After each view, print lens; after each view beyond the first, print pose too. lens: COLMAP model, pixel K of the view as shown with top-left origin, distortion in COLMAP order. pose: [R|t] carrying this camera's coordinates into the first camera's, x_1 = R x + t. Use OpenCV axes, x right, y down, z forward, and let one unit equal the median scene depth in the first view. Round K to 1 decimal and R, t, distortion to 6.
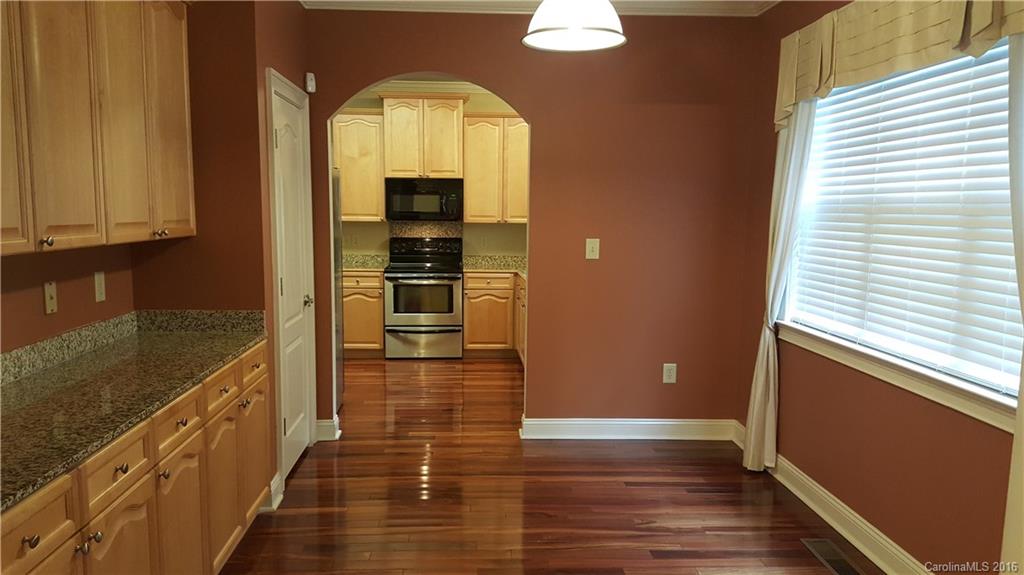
lens RADIAL K [[770.6, 0, 502.9], [0, 770.6, 297.2], [0, 0, 1]] dist [0.163853, -0.246770]
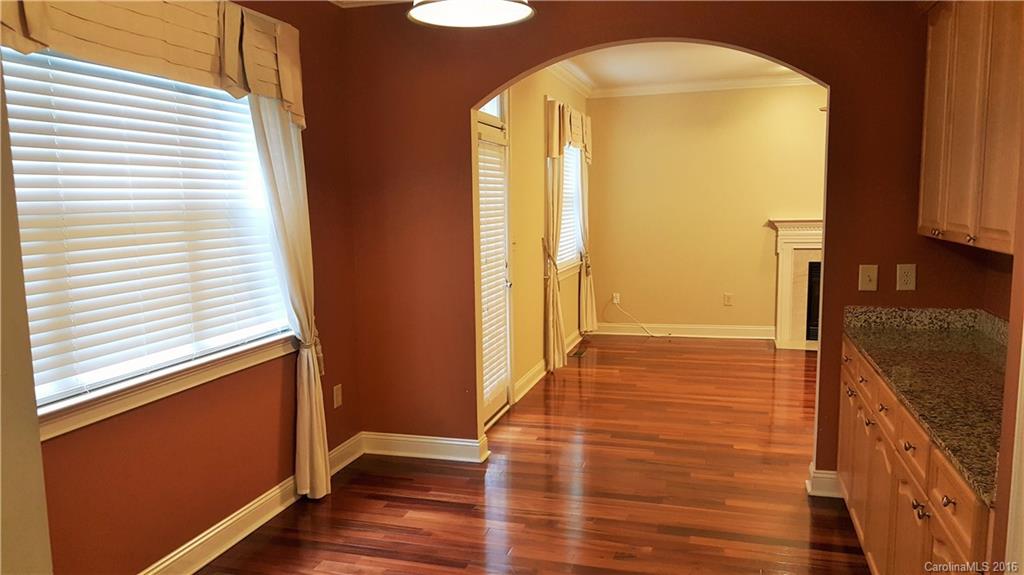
lens RADIAL K [[770.6, 0, 502.9], [0, 770.6, 297.2], [0, 0, 1]] dist [0.163853, -0.246770]
pose [[-0.943503, -0.040076, 0.328931, -0.214565], [0.042083, 0.970130, 0.238908, -0.225710], [-0.328680, 0.239253, -0.913634, 1.737990]]
